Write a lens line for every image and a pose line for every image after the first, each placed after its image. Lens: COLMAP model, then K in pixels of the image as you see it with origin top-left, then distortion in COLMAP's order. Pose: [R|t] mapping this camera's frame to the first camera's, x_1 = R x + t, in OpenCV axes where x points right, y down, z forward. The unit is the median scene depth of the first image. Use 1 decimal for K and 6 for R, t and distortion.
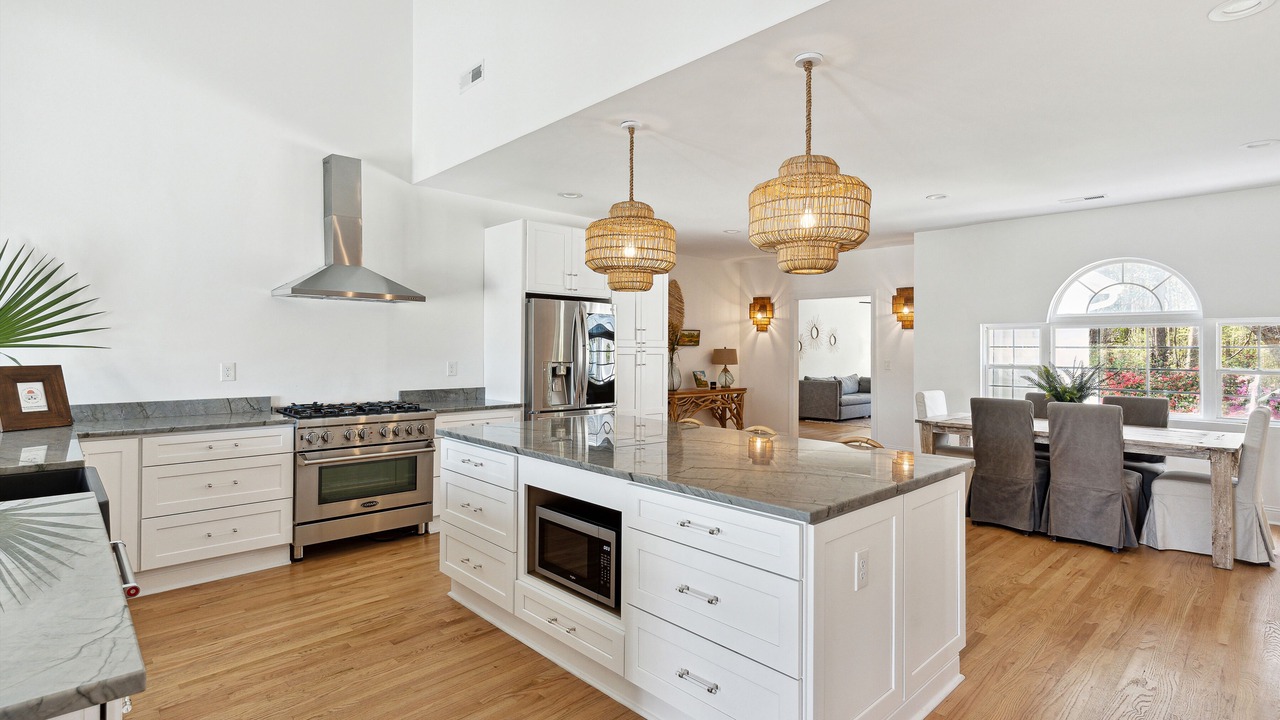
lens RADIAL K [[619.6, 0, 640.0], [0, 619.6, 360.0], [0, 0, 1]] dist [-0.000531, 0.000298]
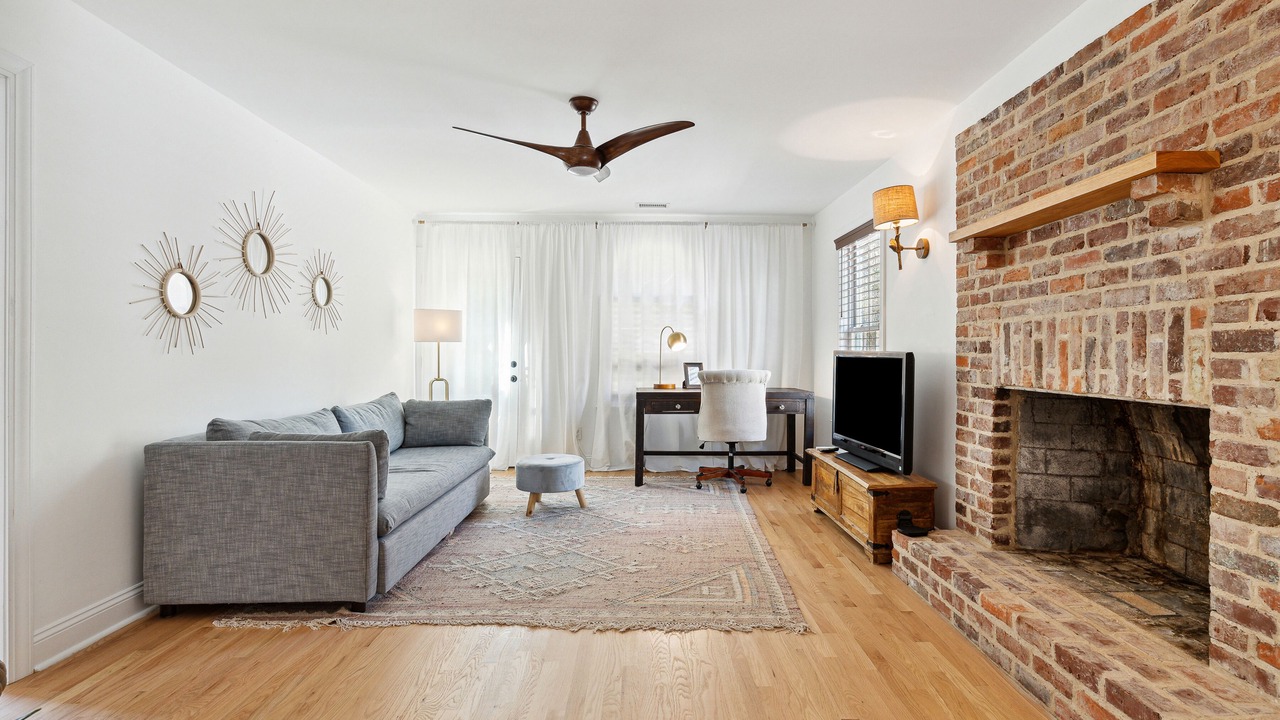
lens RADIAL K [[619.6, 0, 640.0], [0, 619.6, 360.0], [0, 0, 1]] dist [-0.000531, 0.000298]
pose [[0.679056, -0.012599, 0.733979, 0.544098], [0.011527, 0.999912, 0.006500, 0.010980], [-0.733996, 0.004047, 0.679142, 1.922557]]
